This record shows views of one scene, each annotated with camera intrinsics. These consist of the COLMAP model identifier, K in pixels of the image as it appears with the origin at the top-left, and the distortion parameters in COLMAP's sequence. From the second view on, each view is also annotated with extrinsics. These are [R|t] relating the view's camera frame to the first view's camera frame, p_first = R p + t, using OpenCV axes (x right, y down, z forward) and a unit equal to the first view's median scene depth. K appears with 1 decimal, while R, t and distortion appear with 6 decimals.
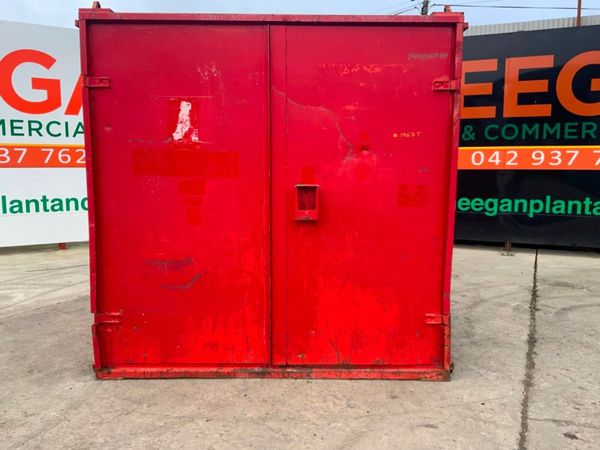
lens RADIAL K [[495.2, 0, 300.0], [0, 495.2, 225.0], [0, 0, 1]] dist [0.094760, -0.184957]
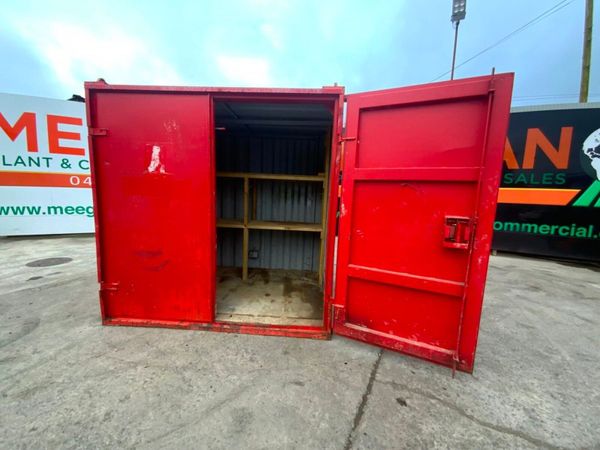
lens RADIAL K [[241.9, 0, 299.2], [0, 241.9, 225.1], [0, 0, 1]] dist [0.021150, -0.018776]
pose [[0.997764, 0.039301, -0.054065, 0.230860], [-0.038708, 0.999179, 0.011976, -0.034580], [0.054491, -0.009857, 0.998466, 0.278473]]
